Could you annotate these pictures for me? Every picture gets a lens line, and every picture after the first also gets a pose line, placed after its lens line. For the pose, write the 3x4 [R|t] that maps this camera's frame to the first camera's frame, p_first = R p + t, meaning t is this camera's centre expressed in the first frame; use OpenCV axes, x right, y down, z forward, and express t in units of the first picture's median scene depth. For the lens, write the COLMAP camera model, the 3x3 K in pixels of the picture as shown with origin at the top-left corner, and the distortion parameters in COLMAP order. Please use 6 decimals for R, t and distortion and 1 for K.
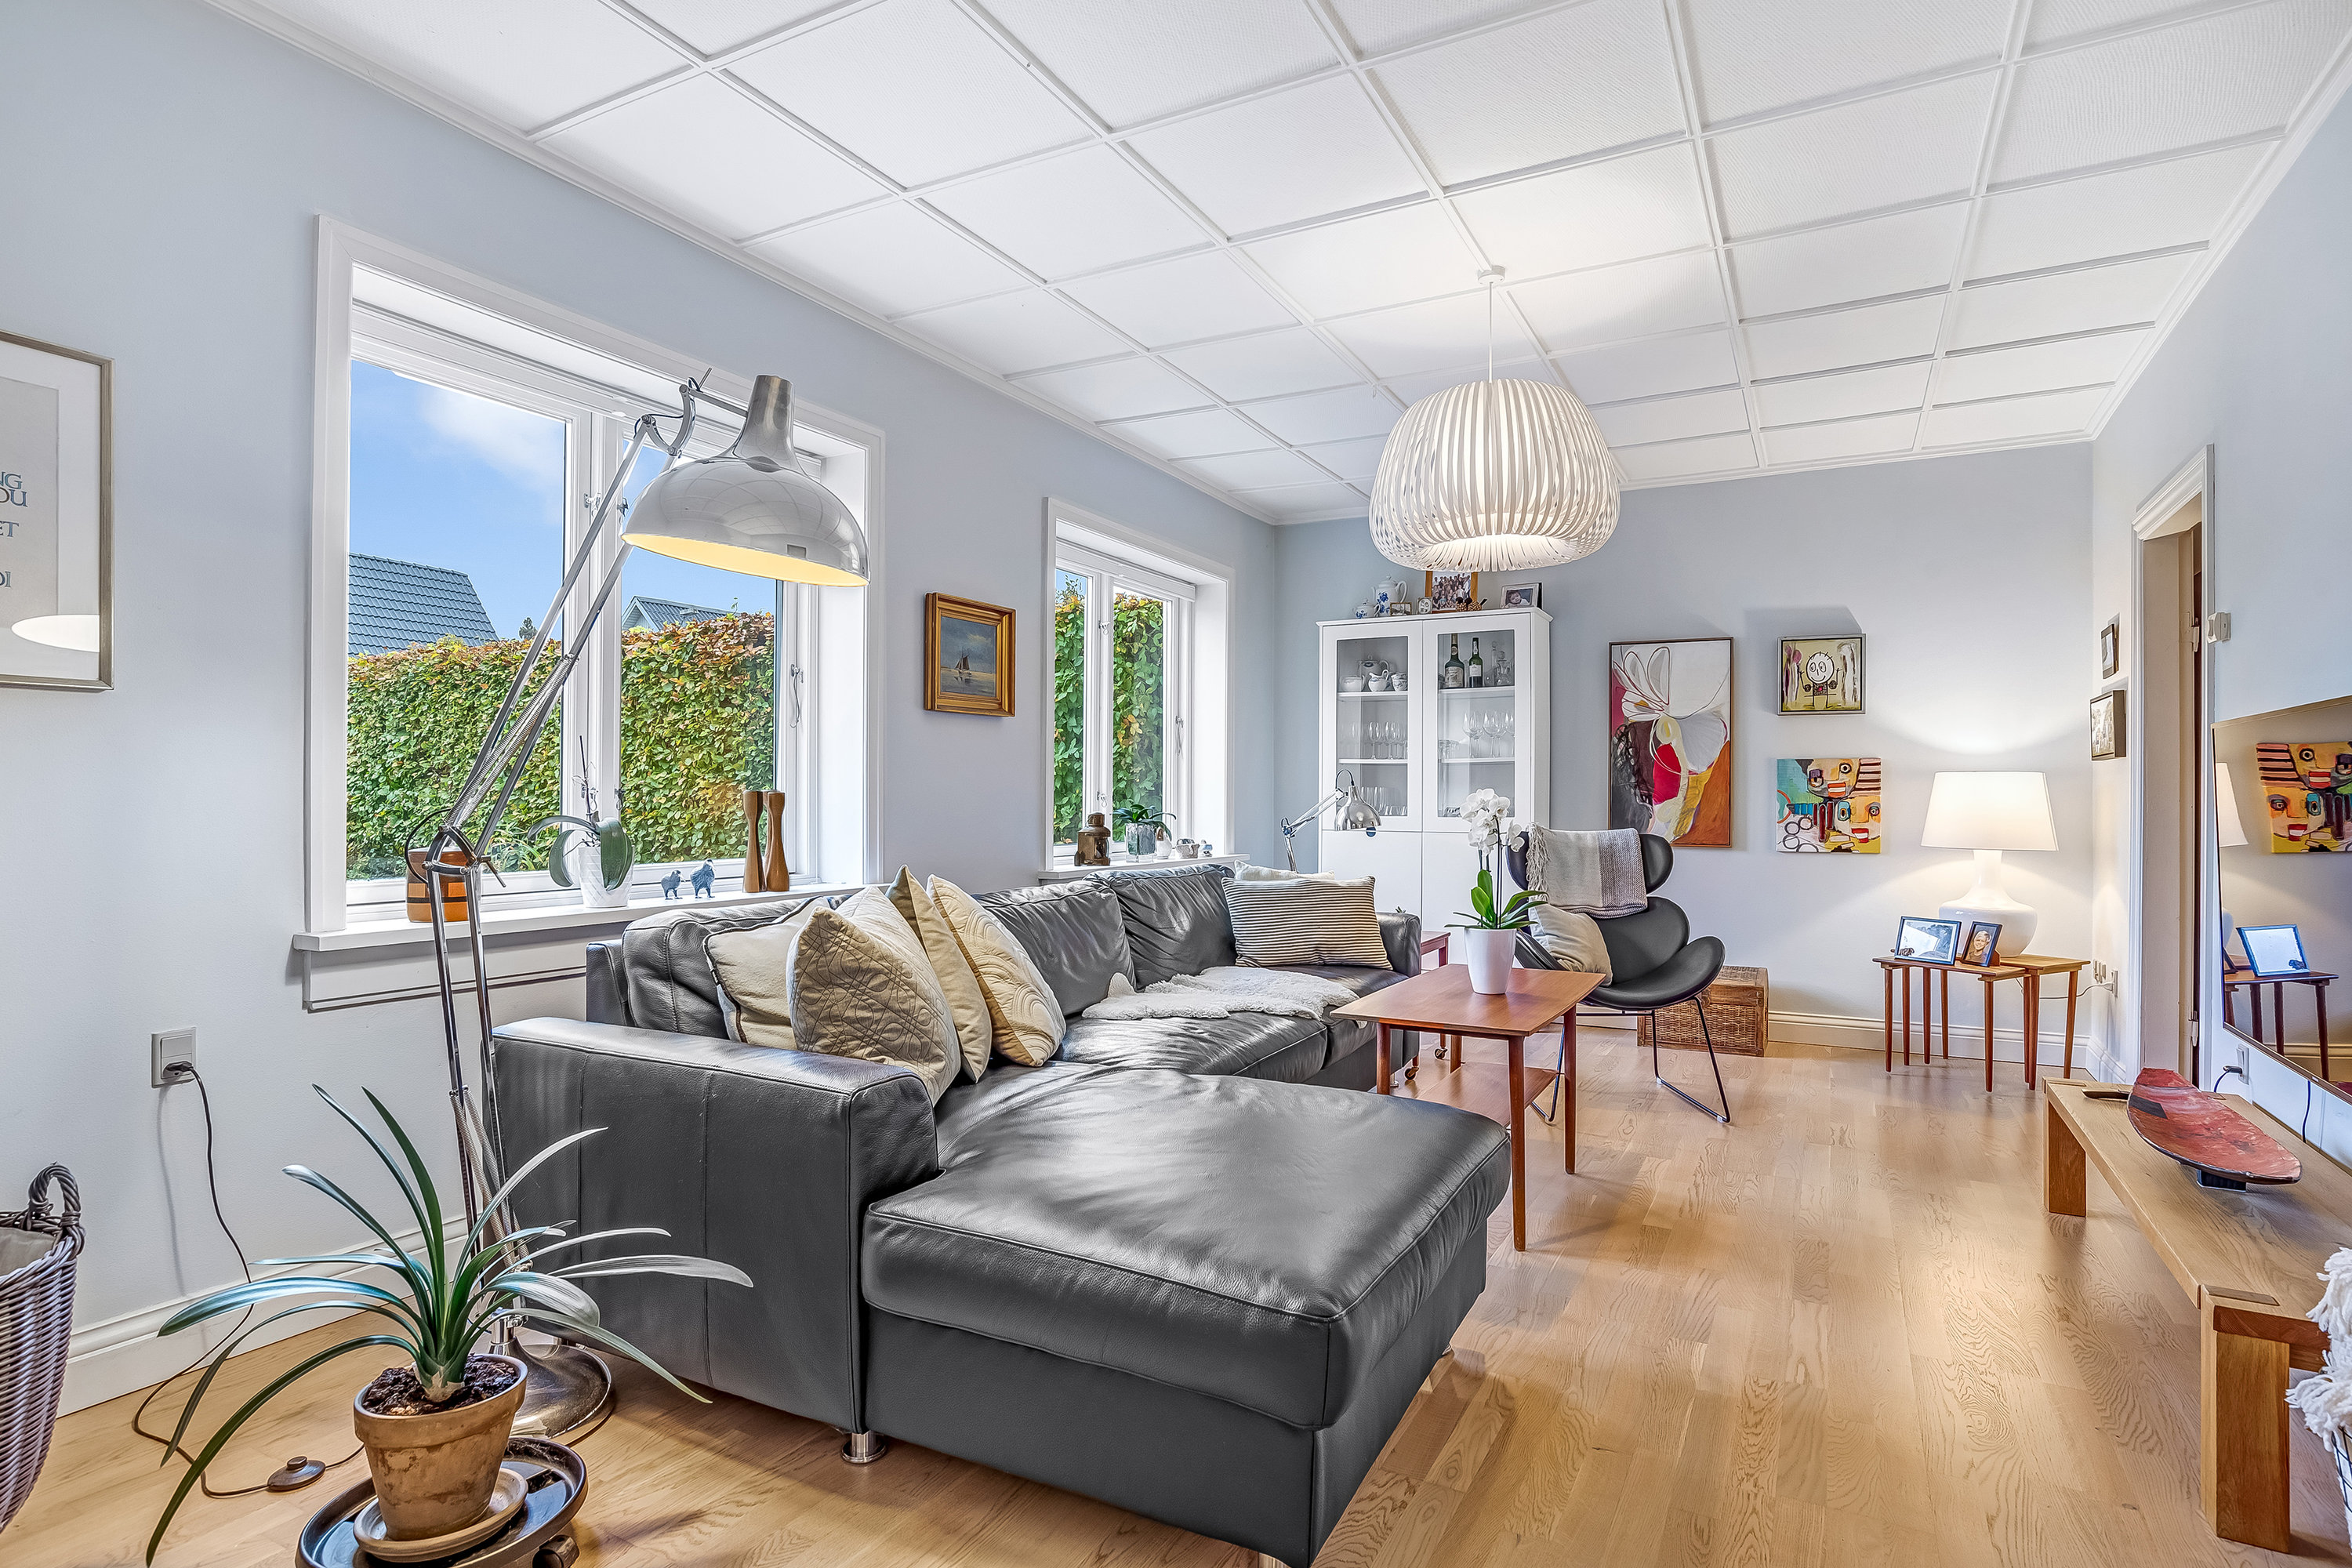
lens RADIAL K [[1189.7, 0, 1212.4], [0, 1189.7, 788.1], [0, 0, 1]] dist [-0.014859, 0.003994]
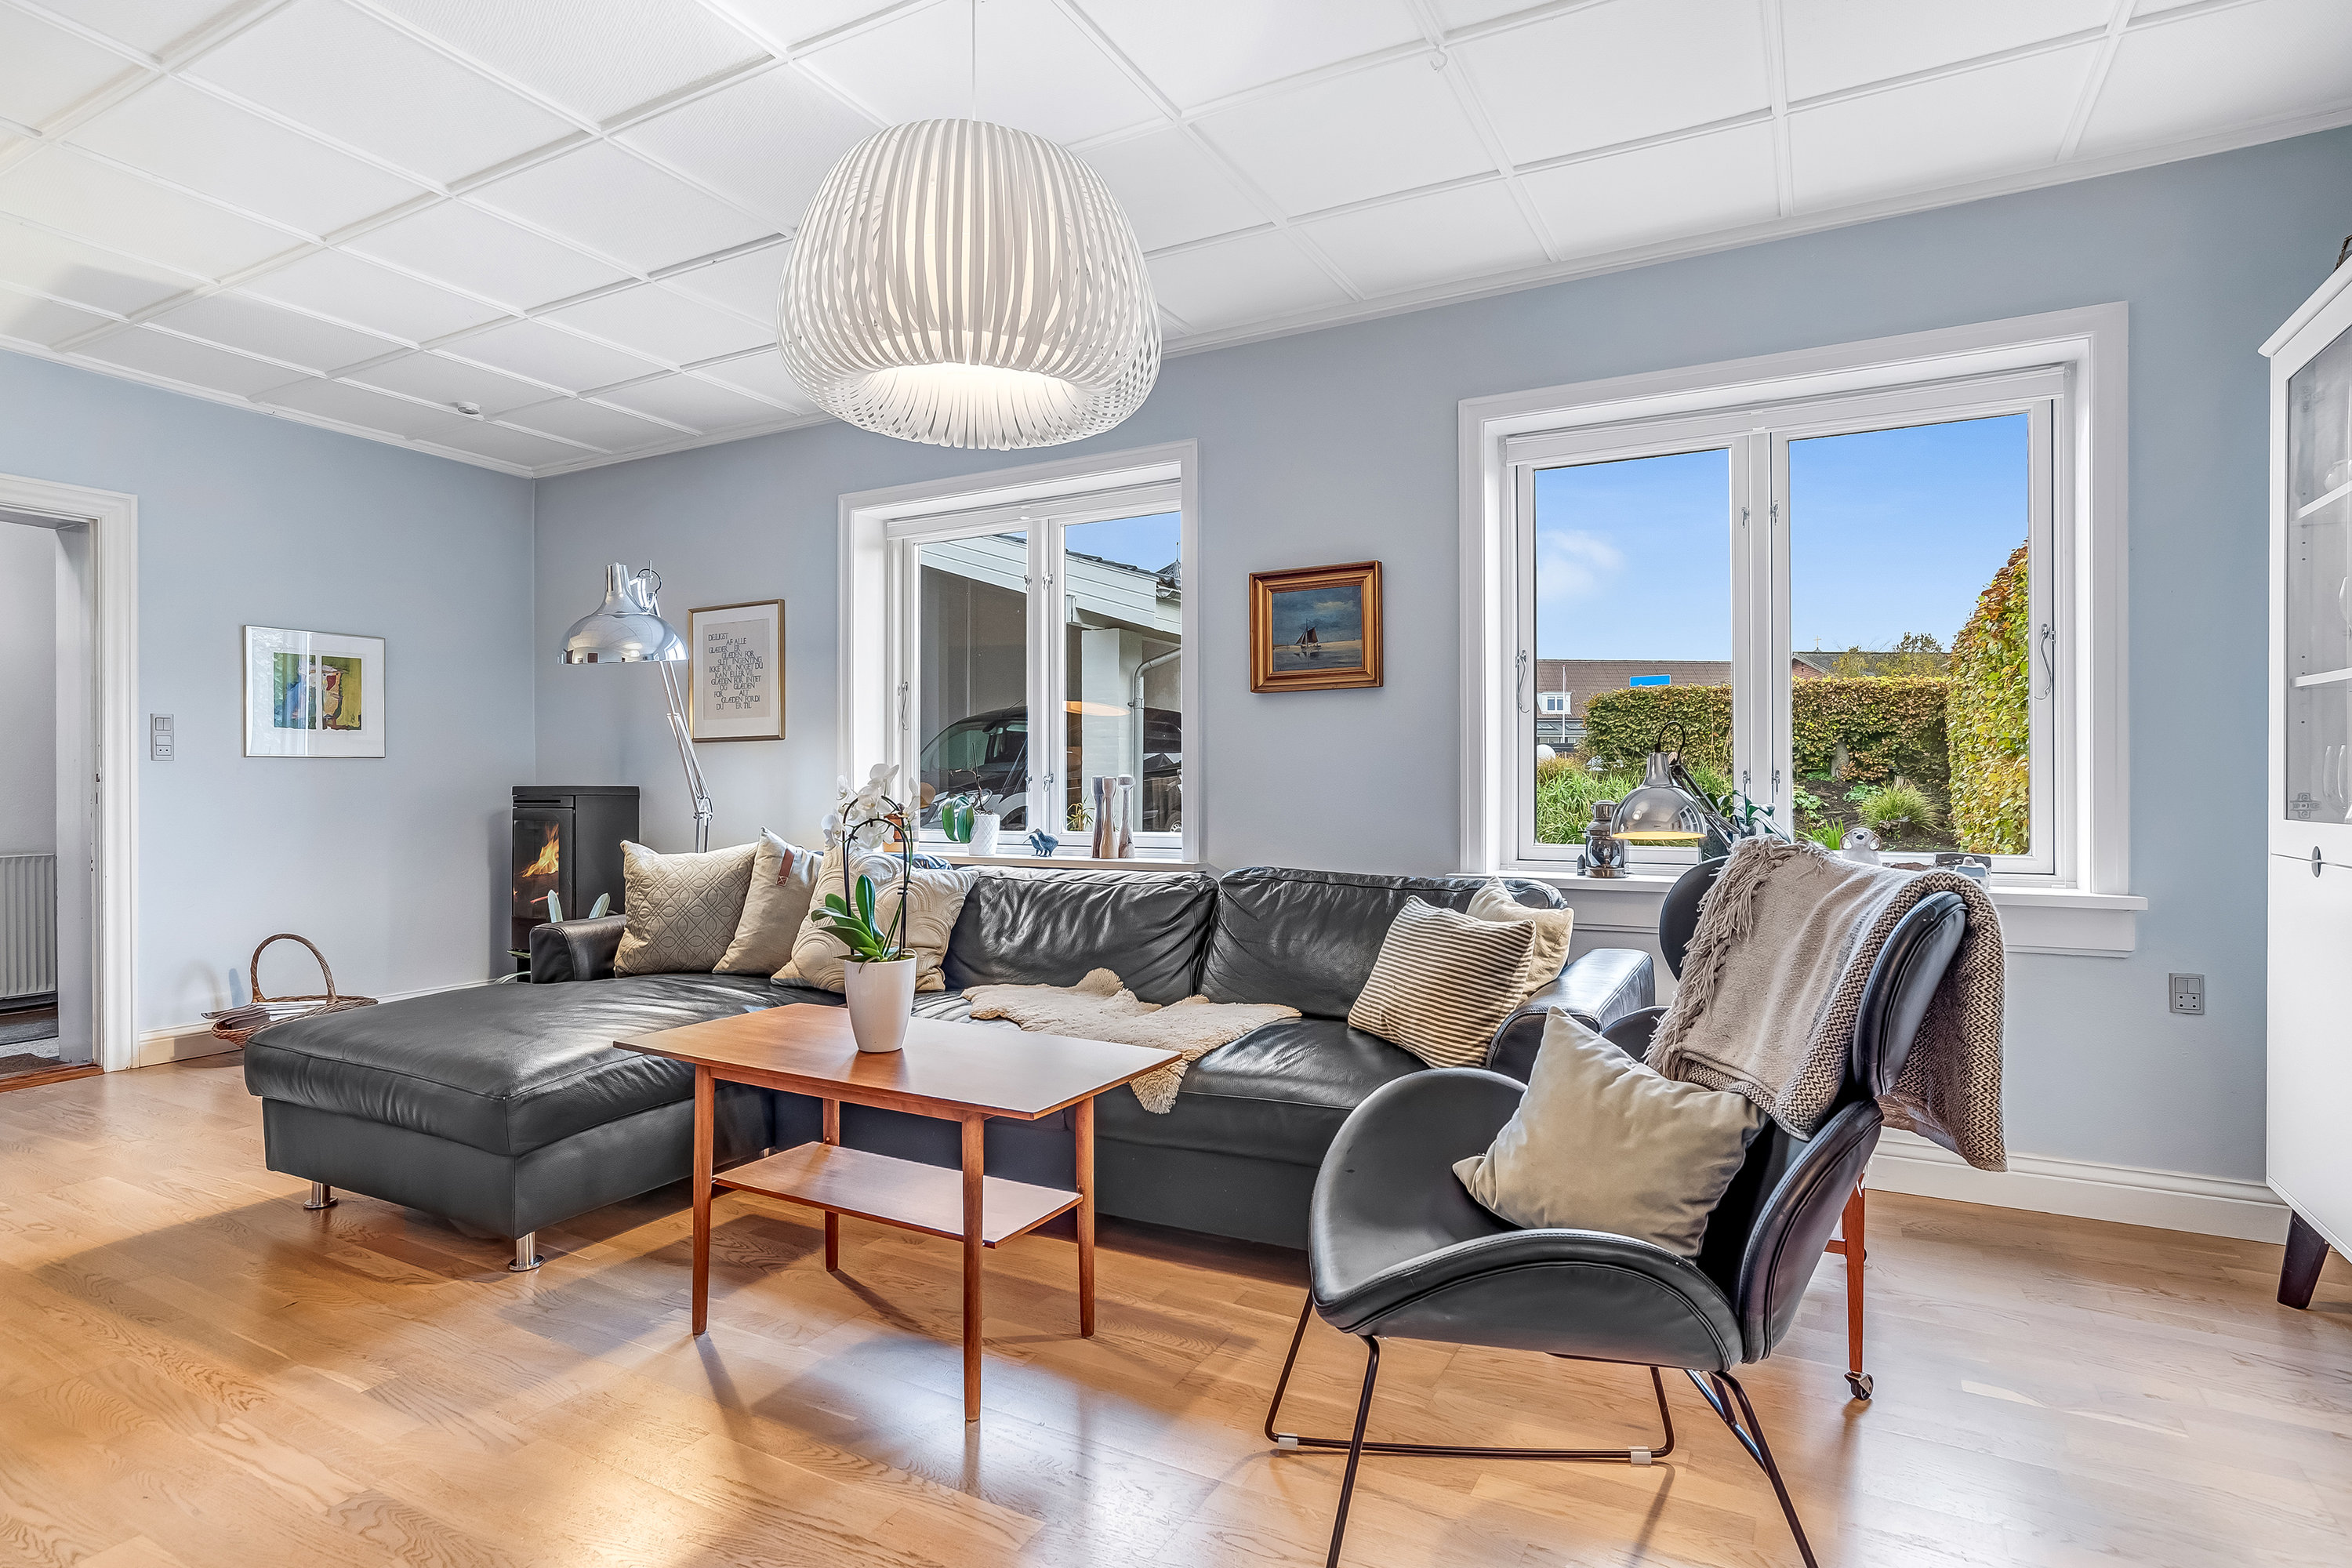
lens RADIAL K [[1189.7, 0, 1199.0], [0, 1189.7, 788.9], [0, 0, 1]] dist [-0.014859, 0.003994]
pose [[-0.012244, -0.001318, -0.999924, 0.695848], [0.008904, 0.999959, -0.001427, 0.014728], [0.999885, -0.008921, -0.012232, 0.884561]]
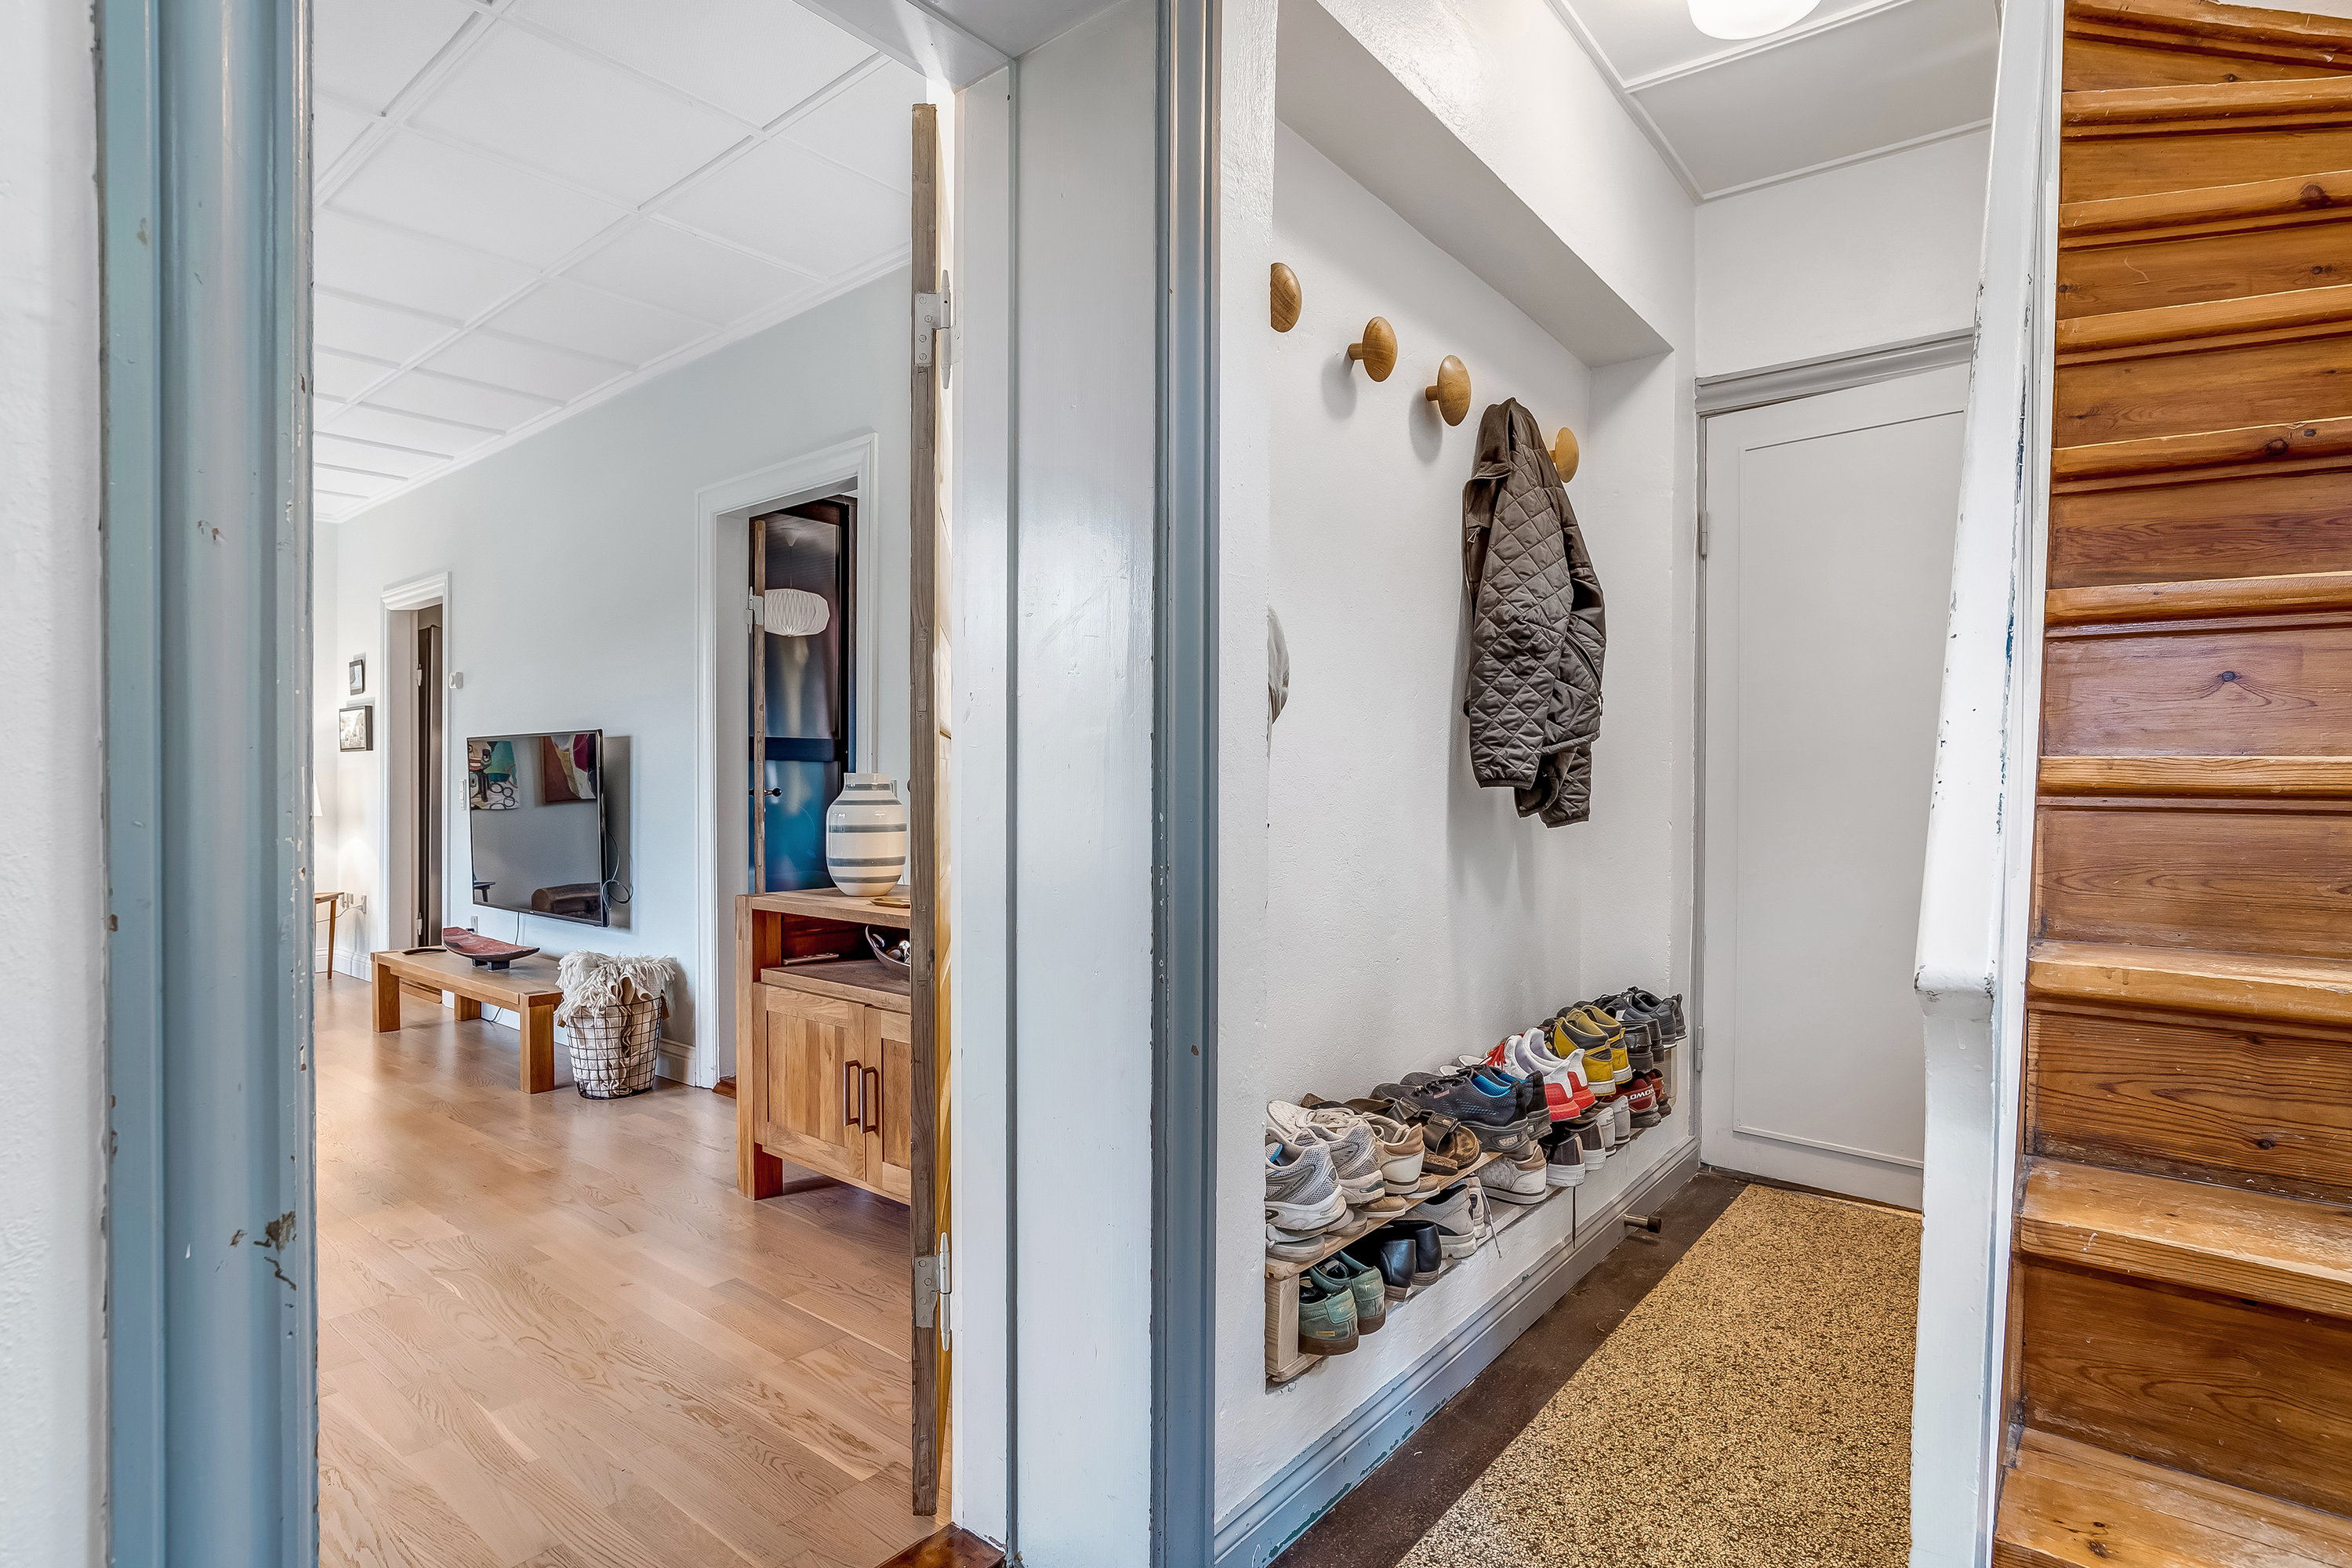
lens RADIAL K [[1189.7, 0, 1173.1], [0, 1189.7, 784.9], [0, 0, 1]] dist [-0.014859, 0.003994]
pose [[0.203634, -0.012860, 0.978963, -0.543049], [-0.001058, 0.999910, 0.013355, -0.004435], [-0.979047, -0.003755, 0.203602, -0.330304]]
